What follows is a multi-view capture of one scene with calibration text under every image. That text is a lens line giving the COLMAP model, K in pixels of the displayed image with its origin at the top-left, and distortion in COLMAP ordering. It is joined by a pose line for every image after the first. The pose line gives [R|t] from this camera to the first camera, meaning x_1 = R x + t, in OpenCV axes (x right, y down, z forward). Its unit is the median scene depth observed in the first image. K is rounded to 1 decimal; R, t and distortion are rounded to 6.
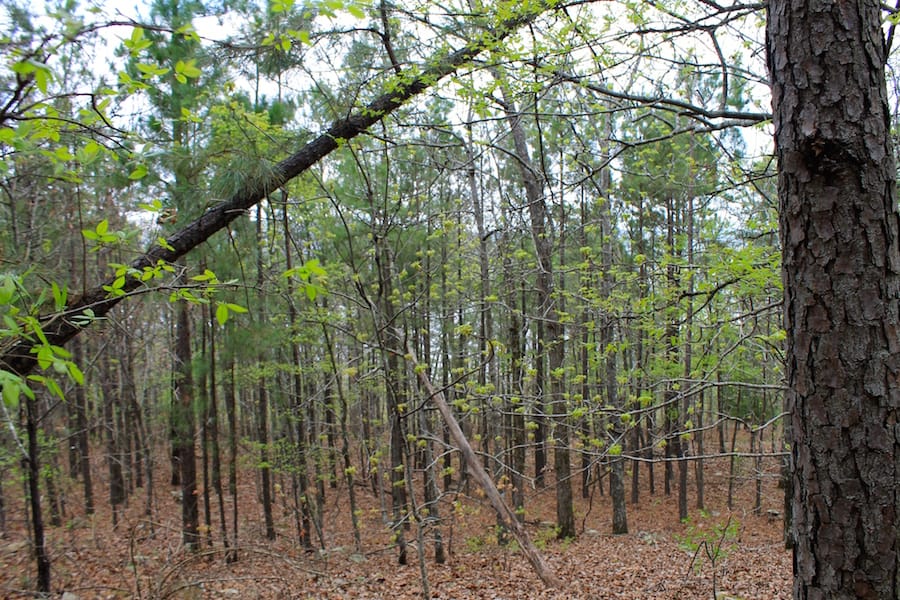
lens RADIAL K [[763.1, 0, 455.0], [0, 763.1, 307.2], [0, 0, 1]] dist [-0.164532, 0.141293]
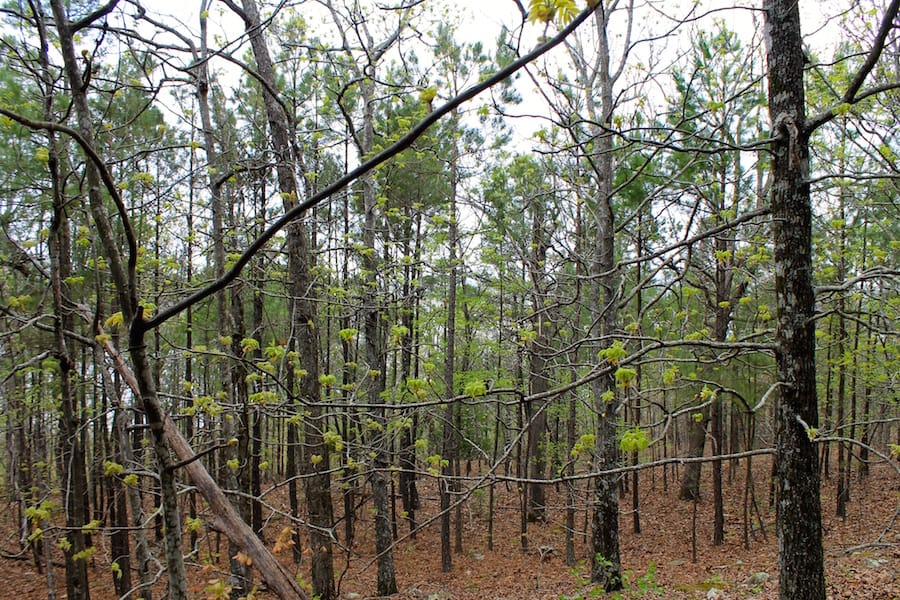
lens RADIAL K [[763.1, 0, 455.0], [0, 763.1, 307.2], [0, 0, 1]] dist [-0.164532, 0.141293]
pose [[0.918300, 0.019459, 0.395408, -0.023547], [0.005155, 0.998119, -0.061094, 0.047541], [-0.395852, 0.058141, 0.916472, 0.218531]]
